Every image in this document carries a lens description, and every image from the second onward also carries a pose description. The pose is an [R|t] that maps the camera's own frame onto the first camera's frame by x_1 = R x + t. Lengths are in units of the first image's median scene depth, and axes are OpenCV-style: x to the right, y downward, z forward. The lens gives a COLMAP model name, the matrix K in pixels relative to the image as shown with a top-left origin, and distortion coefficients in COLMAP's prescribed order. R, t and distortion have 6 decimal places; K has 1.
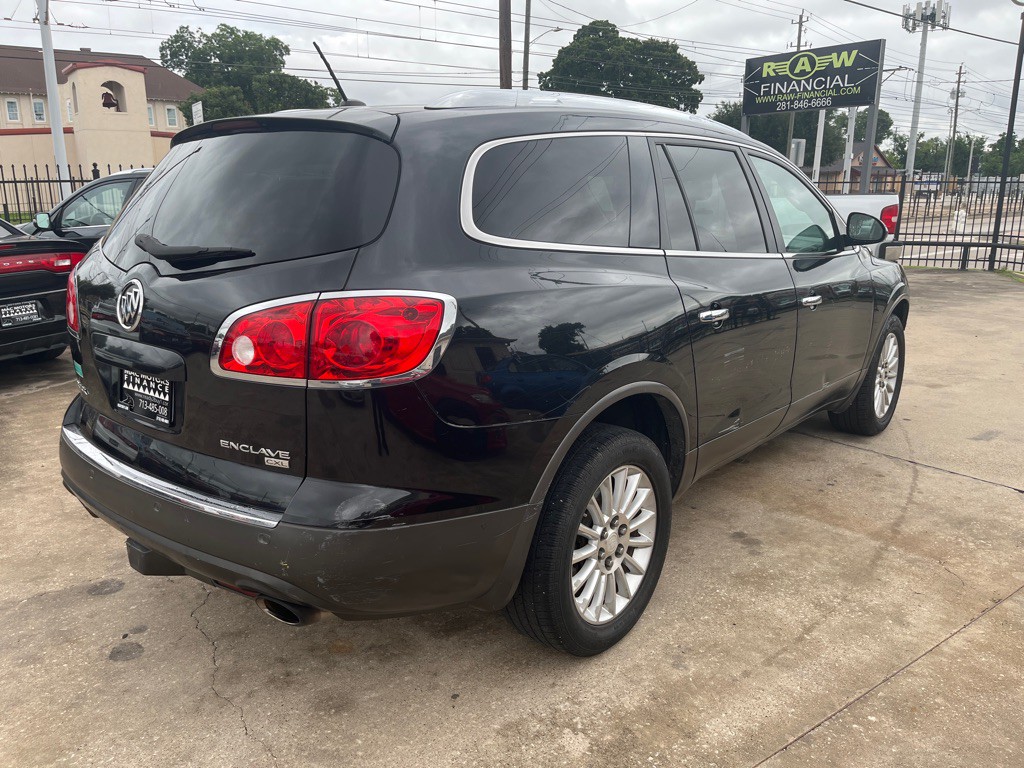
lens RADIAL K [[772.1, 0, 507.5], [0, 772.1, 390.3], [0, 0, 1]] dist [0.078333, -0.115137]
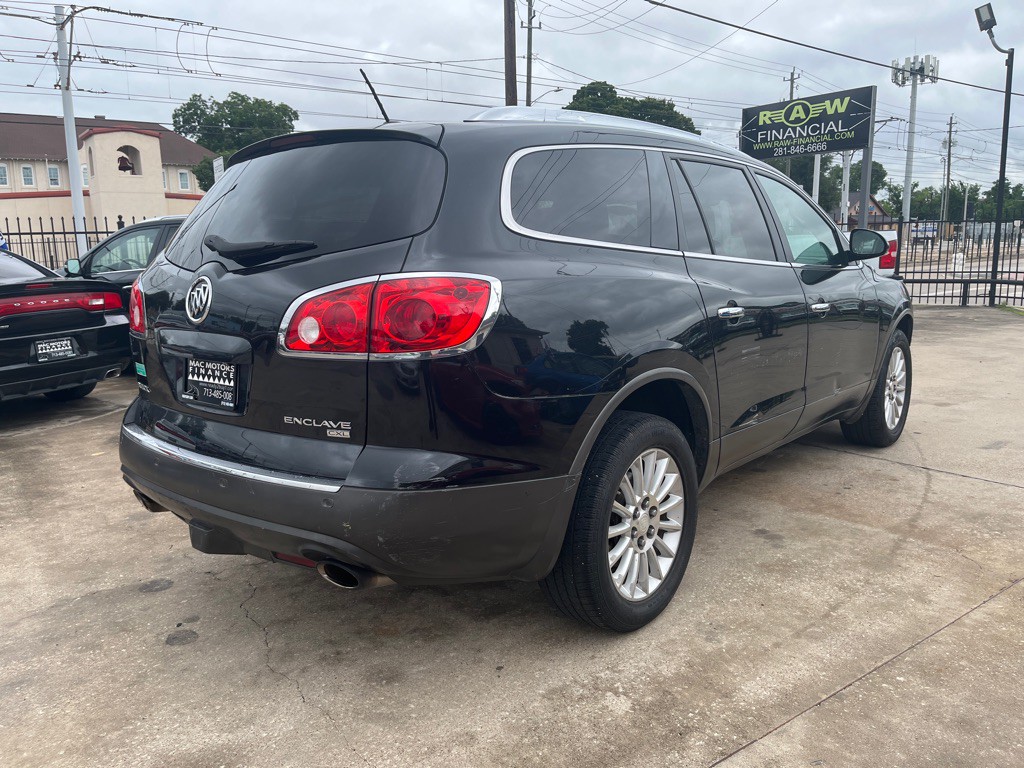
lens RADIAL K [[772.1, 0, 510.0], [0, 772.1, 385.4], [0, 0, 1]] dist [0.078333, -0.115137]
pose [[0.999830, -0.017995, -0.003926, -0.035492], [0.017653, 0.997072, -0.074398, 0.077149], [0.005253, 0.074316, 0.997221, -0.059581]]
